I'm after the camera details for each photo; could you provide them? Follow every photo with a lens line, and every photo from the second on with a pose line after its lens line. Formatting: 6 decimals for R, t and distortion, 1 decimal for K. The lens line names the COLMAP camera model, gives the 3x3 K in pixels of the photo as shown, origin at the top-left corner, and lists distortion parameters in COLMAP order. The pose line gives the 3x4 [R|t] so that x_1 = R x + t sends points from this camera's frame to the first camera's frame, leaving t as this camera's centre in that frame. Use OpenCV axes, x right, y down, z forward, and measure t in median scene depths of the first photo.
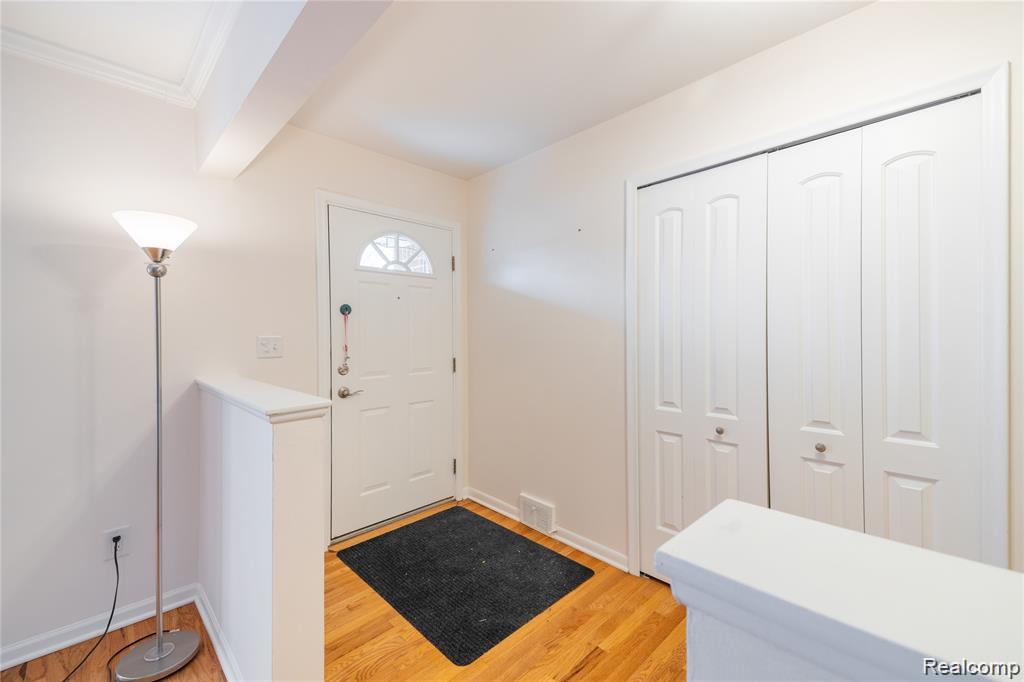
lens RADIAL K [[416.9, 0, 526.0], [0, 416.9, 335.7], [0, 0, 1]] dist [0.039647, -0.012135]
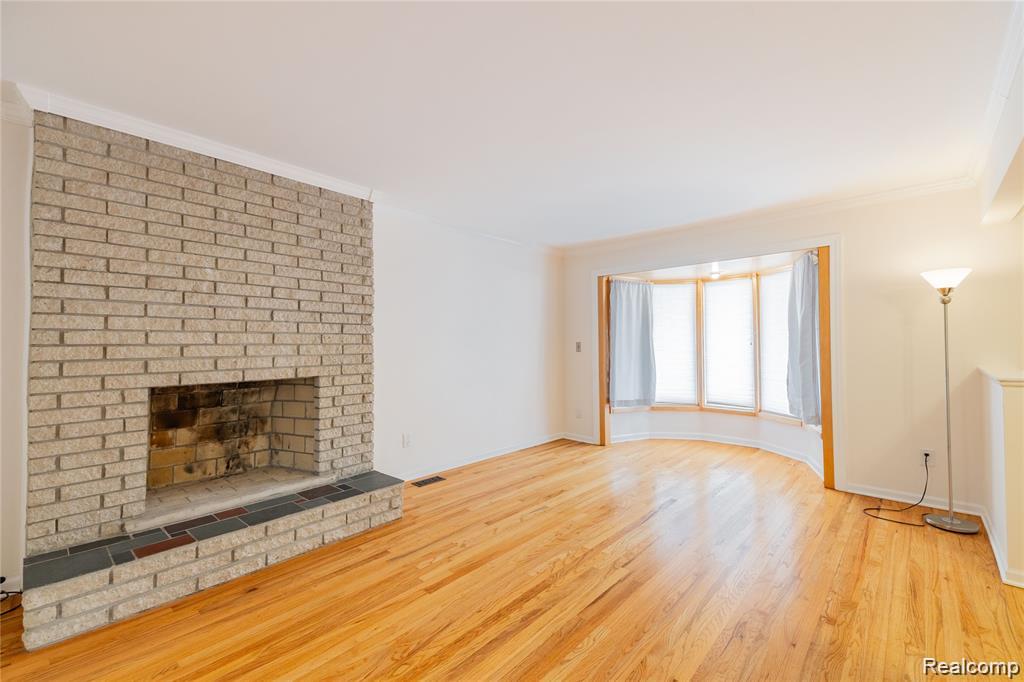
lens RADIAL K [[416.9, 0, 529.6], [0, 416.9, 337.8], [0, 0, 1]] dist [0.039647, -0.012135]
pose [[0.042997, -0.003993, -0.999067, 0.802650], [0.005653, 0.999977, -0.003753, -0.002709], [0.999059, -0.005487, 0.043018, -0.767404]]
